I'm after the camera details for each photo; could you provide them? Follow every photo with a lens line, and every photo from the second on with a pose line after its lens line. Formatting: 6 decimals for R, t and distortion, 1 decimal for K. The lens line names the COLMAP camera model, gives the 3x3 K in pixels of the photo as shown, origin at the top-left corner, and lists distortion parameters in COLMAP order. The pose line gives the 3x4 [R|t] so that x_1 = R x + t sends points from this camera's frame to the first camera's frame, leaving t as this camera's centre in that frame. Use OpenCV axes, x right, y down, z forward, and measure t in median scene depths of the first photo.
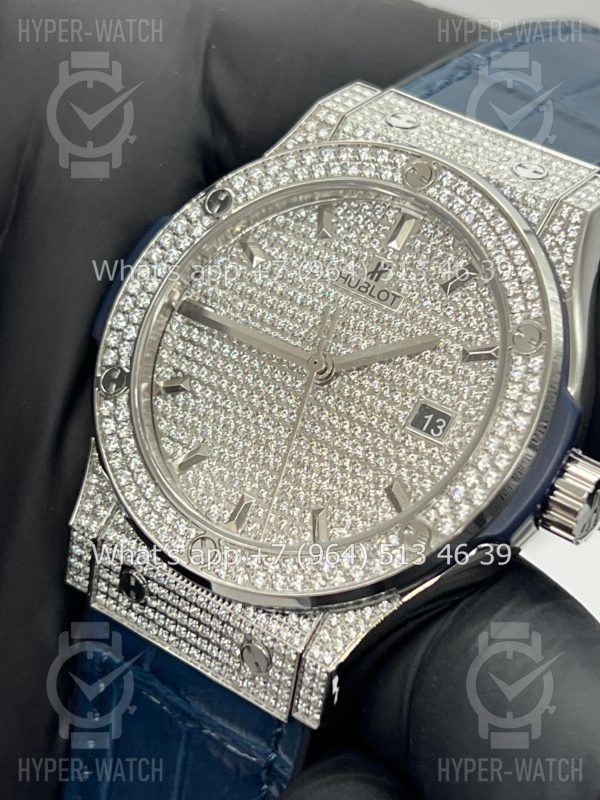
lens RADIAL K [[1861.8, 0, 297.0], [0, 1861.8, 403.9], [0, 0, 1]] dist [0.111208, 0.000000]
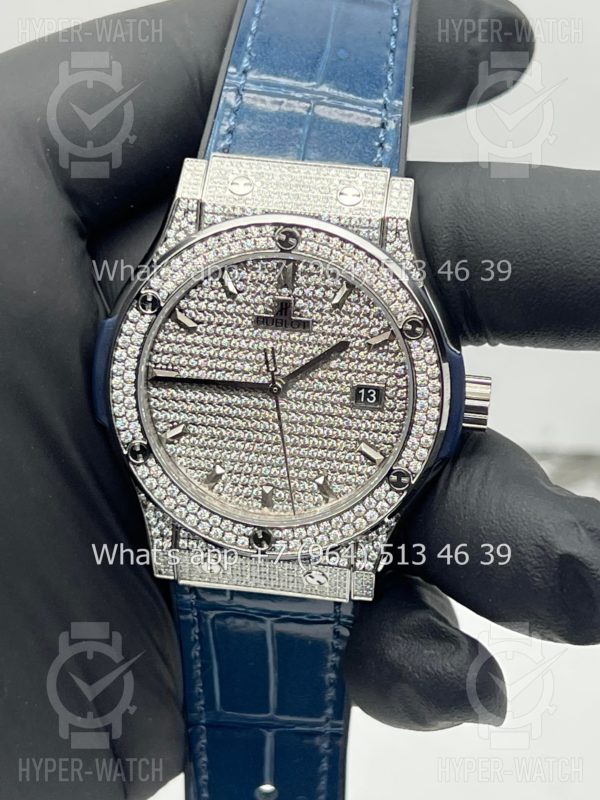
lens RADIAL K [[1861.8, 0, 299.1], [0, 1861.8, 399.5], [0, 0, 1]] dist [0.111208, 0.000000]
pose [[0.869480, -0.455974, 0.189978, -0.246884], [0.347187, 0.837690, 0.421589, -0.606807], [-0.351376, -0.300605, 0.886663, -0.274174]]
